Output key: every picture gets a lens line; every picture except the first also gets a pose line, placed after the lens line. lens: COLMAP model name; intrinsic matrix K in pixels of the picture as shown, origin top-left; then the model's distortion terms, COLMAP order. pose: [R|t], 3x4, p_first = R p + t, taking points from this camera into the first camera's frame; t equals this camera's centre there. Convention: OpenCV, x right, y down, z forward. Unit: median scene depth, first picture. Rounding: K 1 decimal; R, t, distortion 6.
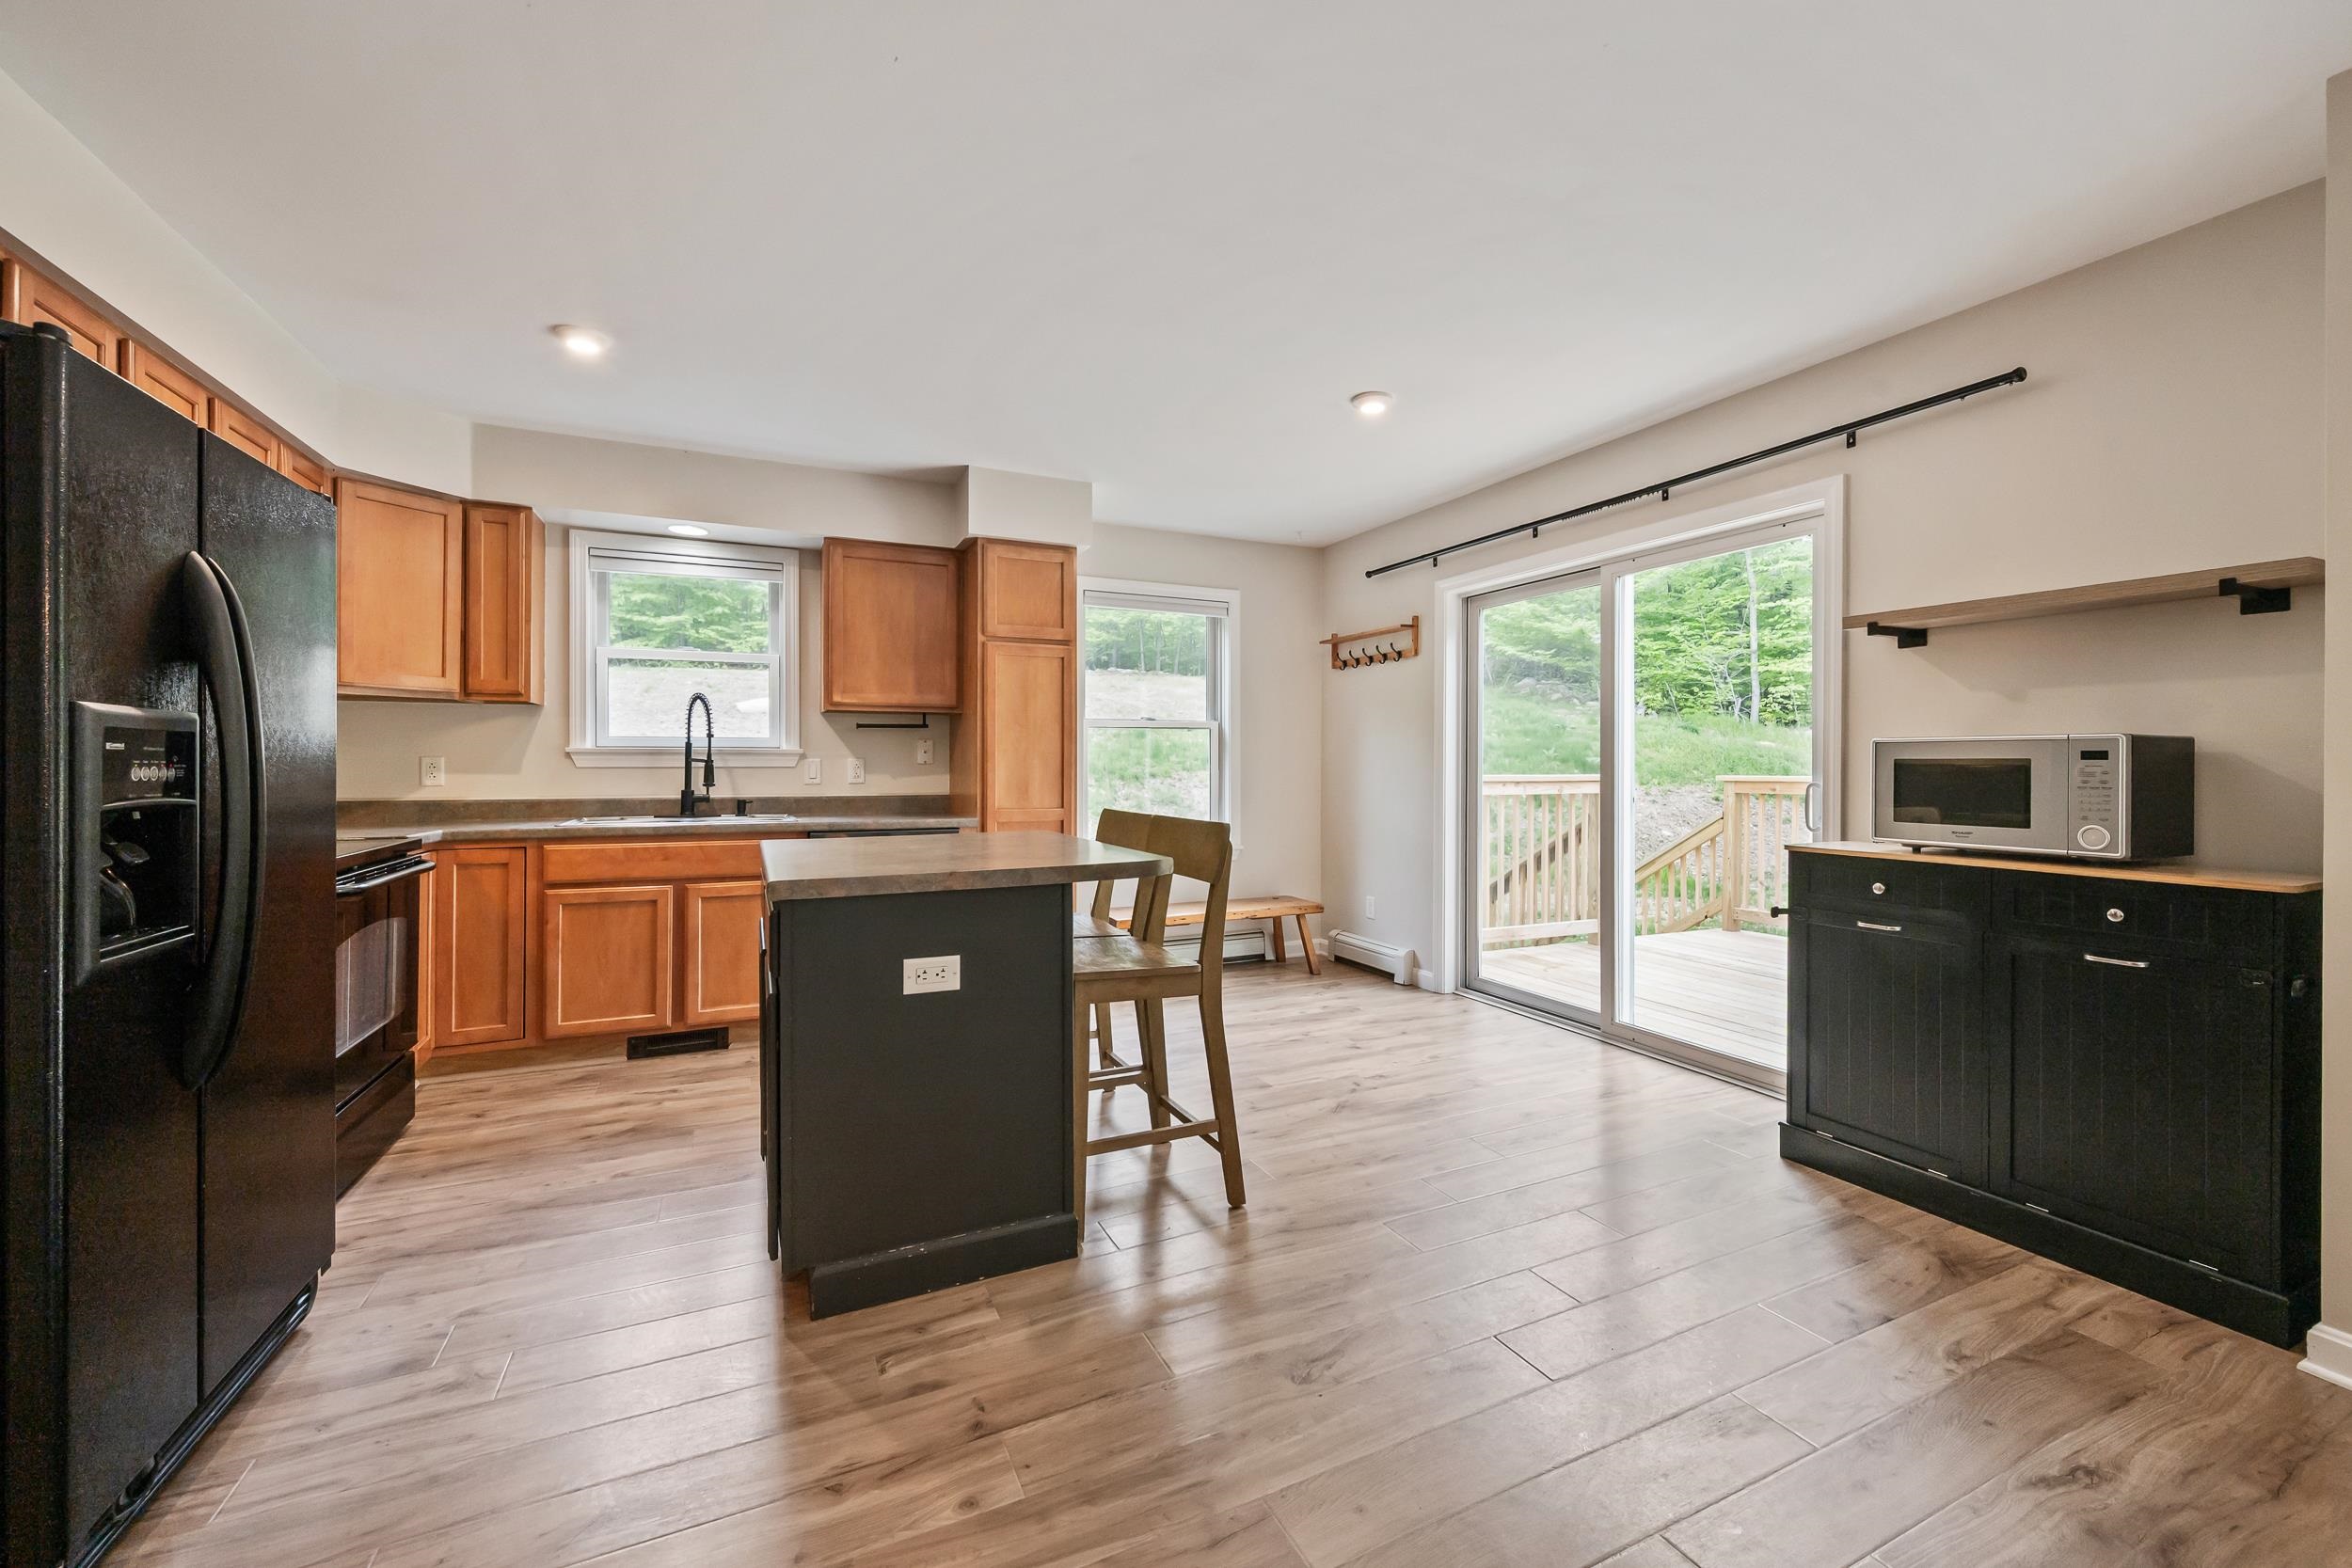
lens RADIAL K [[955.7, 0, 1171.8], [0, 955.7, 777.4], [0, 0, 1]] dist [-0.001776, 0.000241]
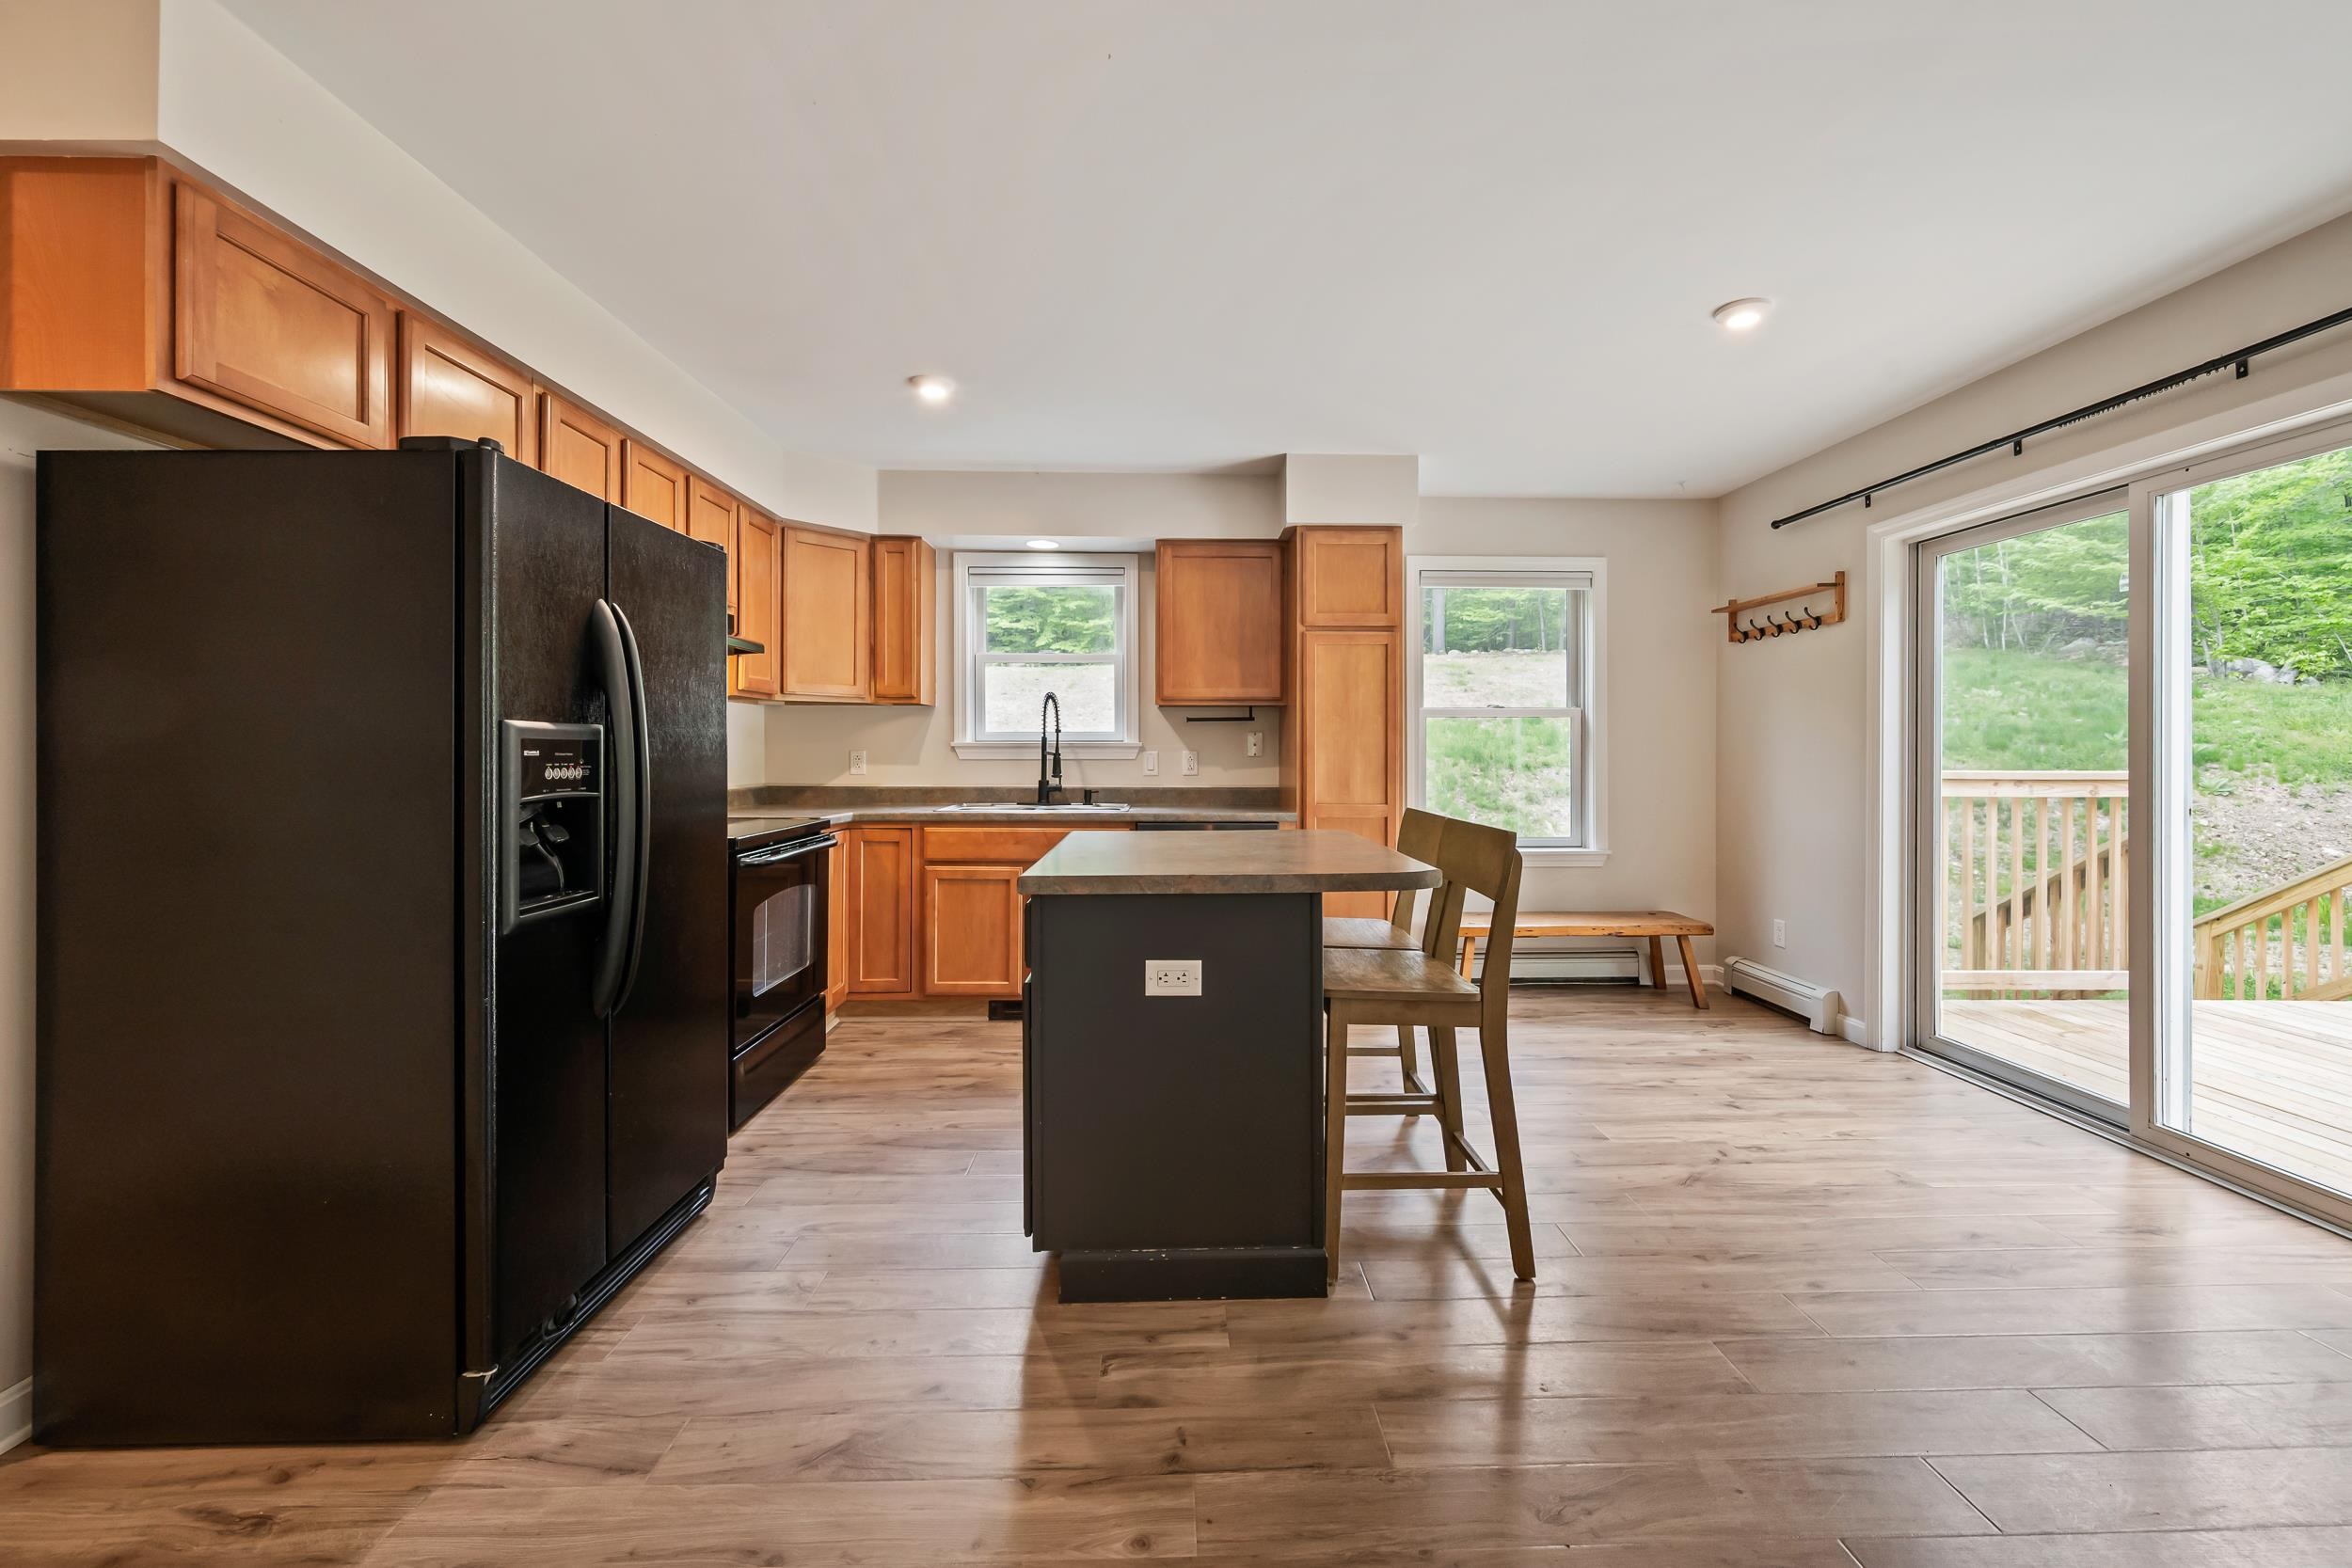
lens RADIAL K [[955.7, 0, 1187.3], [0, 955.7, 760.5], [0, 0, 1]] dist [-0.001776, 0.000241]
pose [[0.913834, 0.004384, -0.406064, 0.104352], [-0.005105, 0.999987, -0.000690, -0.010953], [0.406056, 0.002704, 0.913844, 0.069467]]
